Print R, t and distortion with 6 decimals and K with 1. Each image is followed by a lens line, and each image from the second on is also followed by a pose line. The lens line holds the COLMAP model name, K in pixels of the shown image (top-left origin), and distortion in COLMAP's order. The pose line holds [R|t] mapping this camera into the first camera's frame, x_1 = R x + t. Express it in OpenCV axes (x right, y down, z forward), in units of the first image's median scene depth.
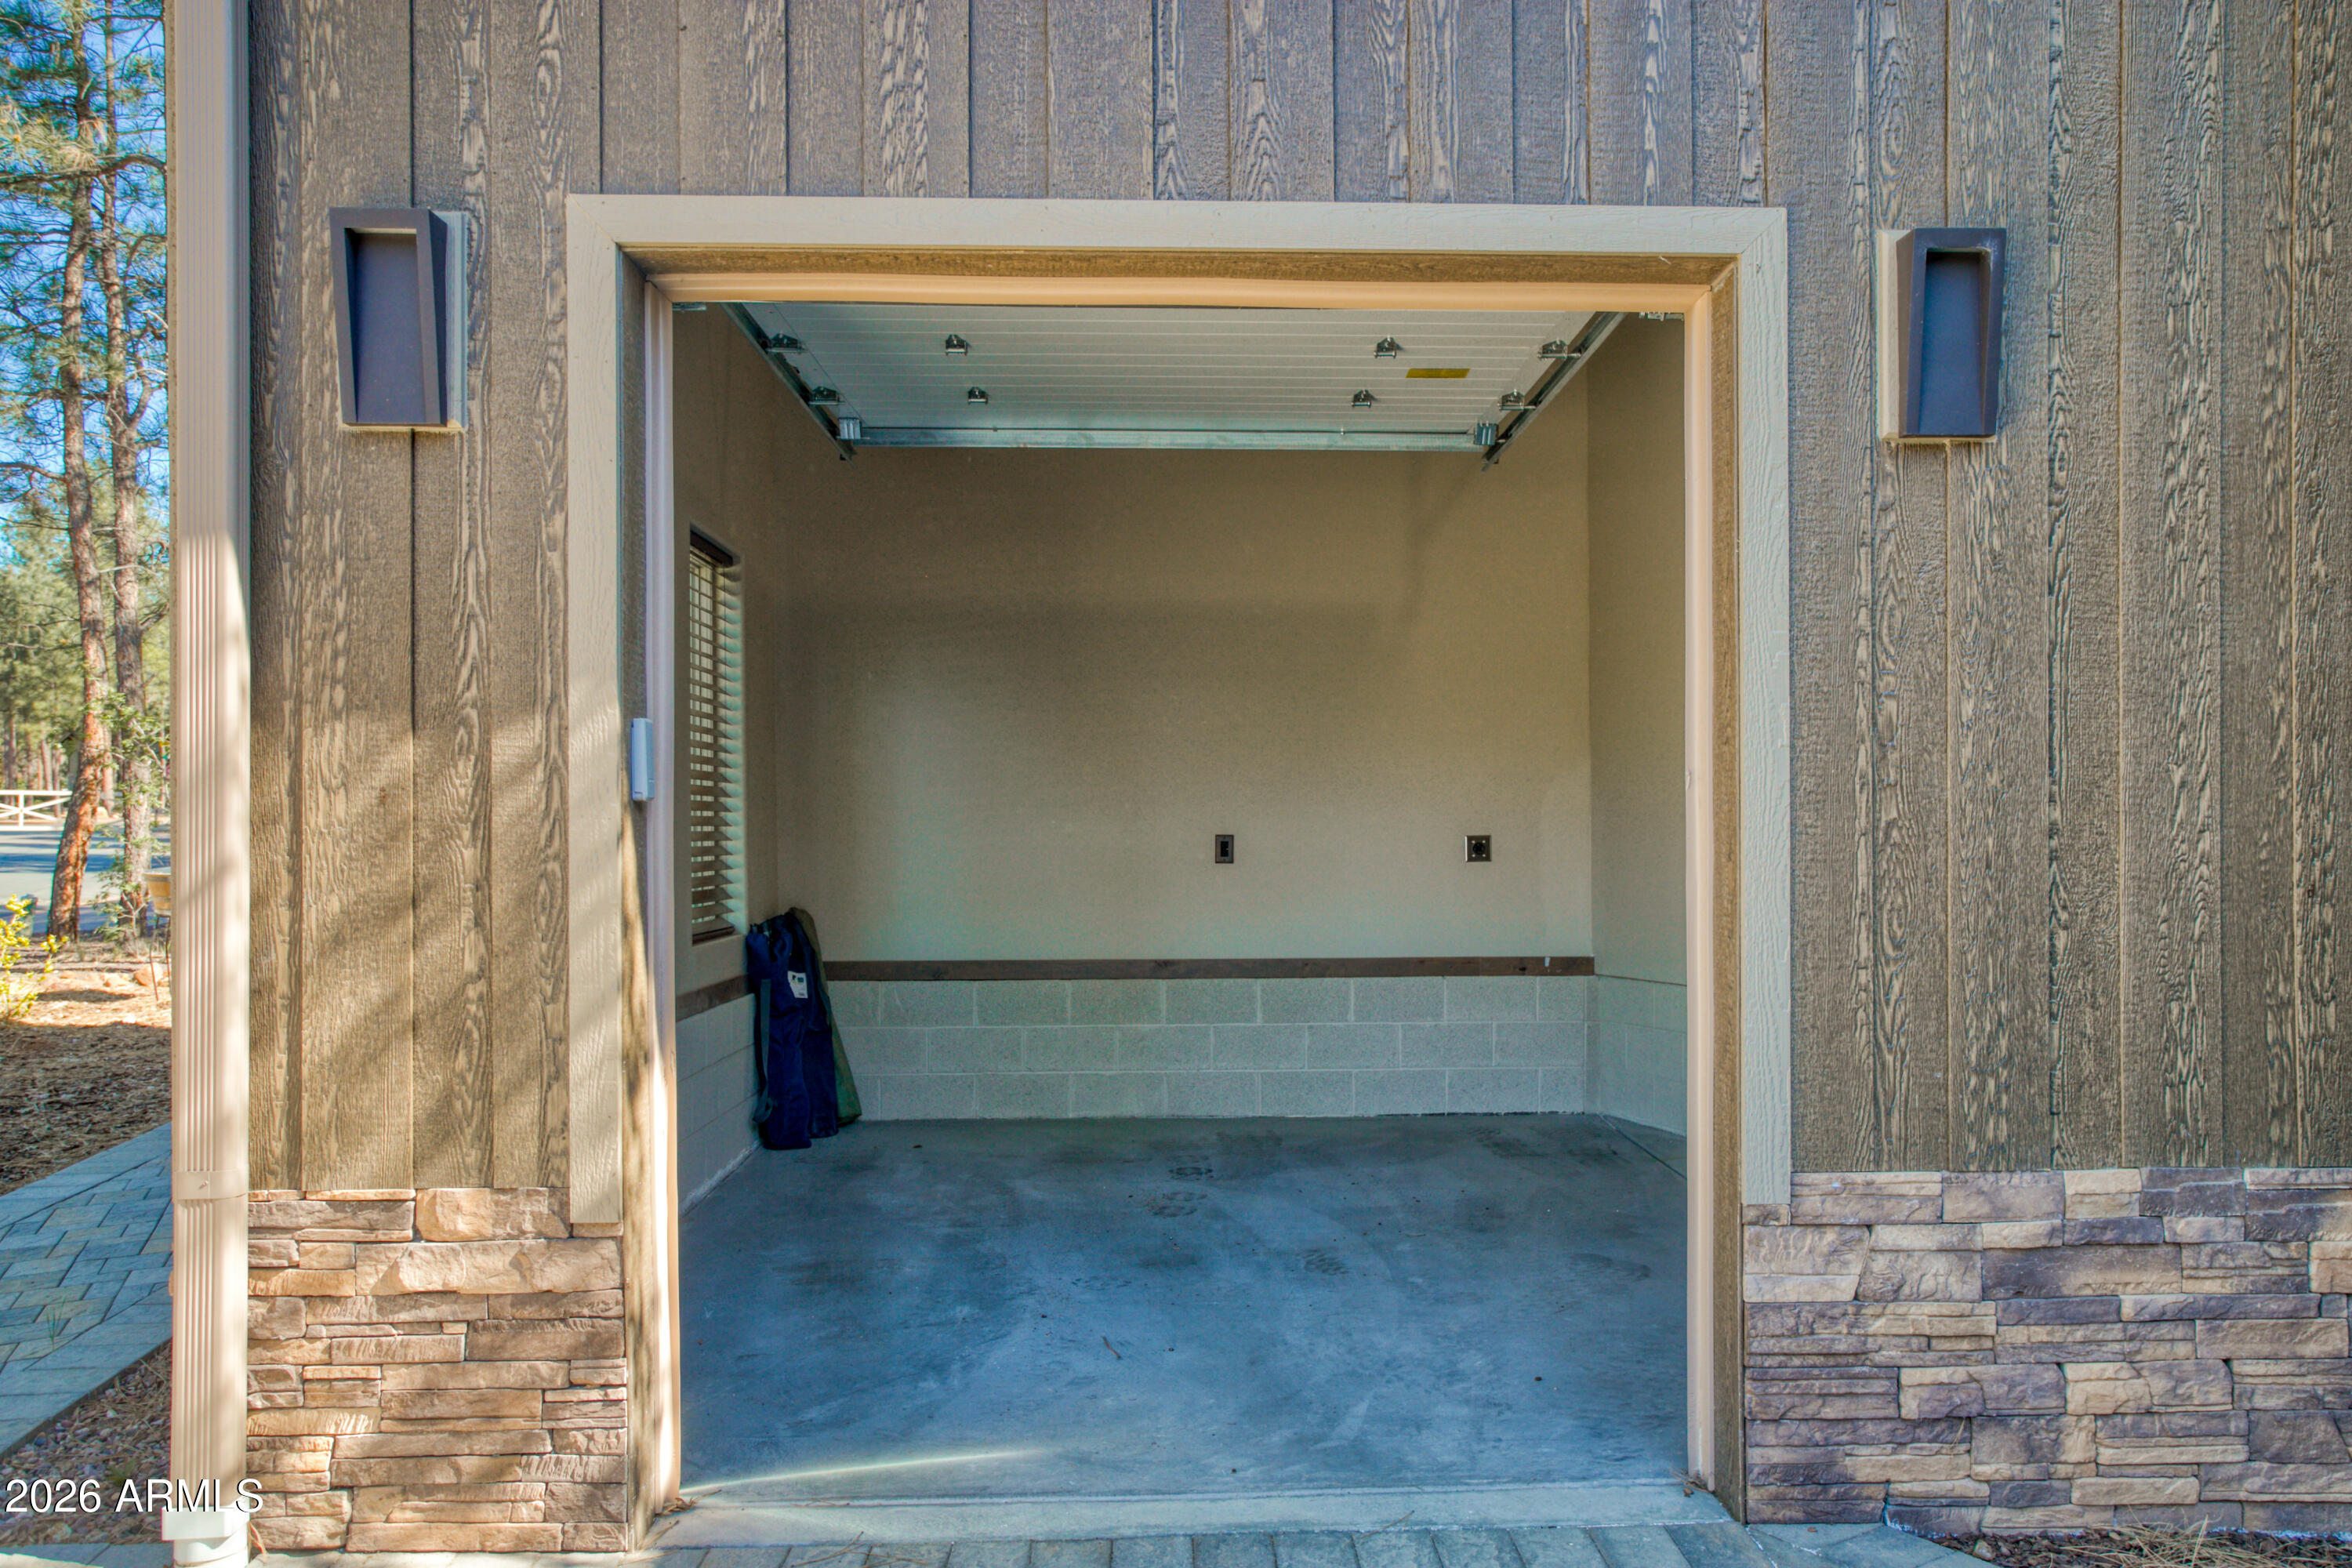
lens RADIAL K [[1903.0, 0, 1183.1], [0, 1903.0, 796.9], [0, 0, 1]] dist [-0.083324, 0.112167]
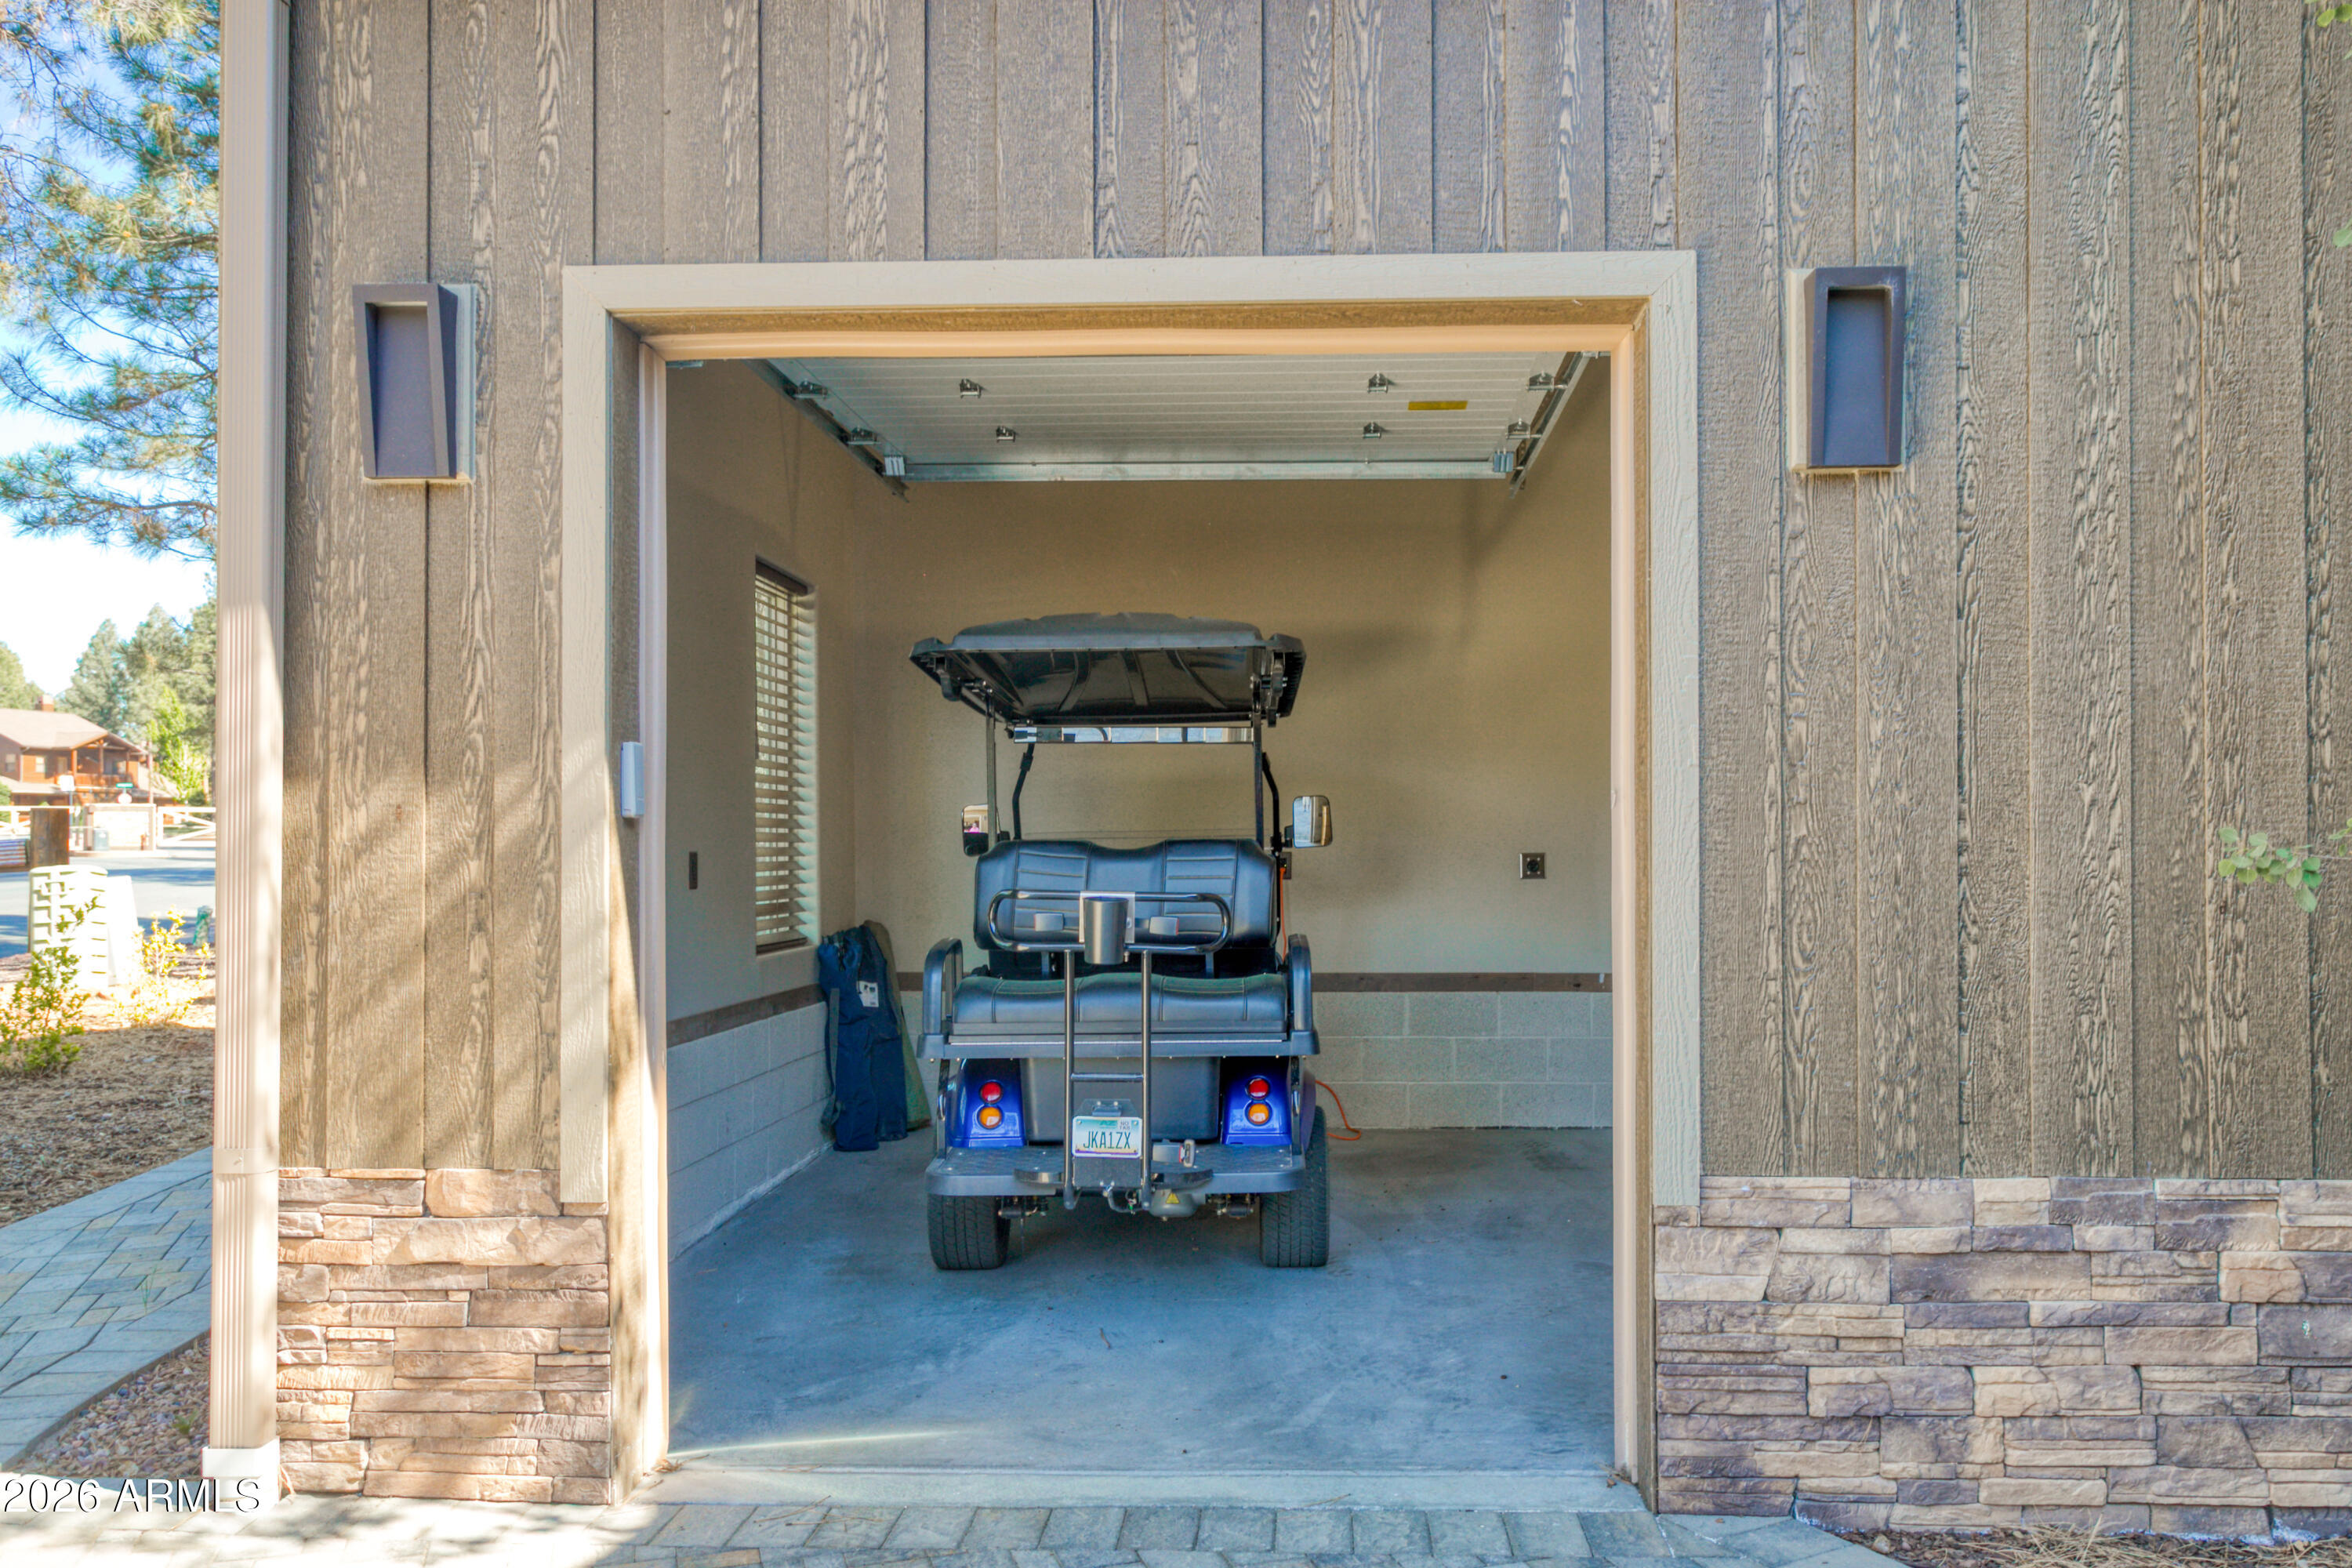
lens RADIAL K [[1903.0, 0, 1188.9], [0, 1903.0, 796.7], [0, 0, 1]] dist [-0.083324, 0.112167]
pose [[0.996531, -0.000057, -0.083223, 0.127045], [-0.000771, 0.999950, -0.009920, 0.000673], [0.083220, 0.009950, 0.996482, -0.063392]]
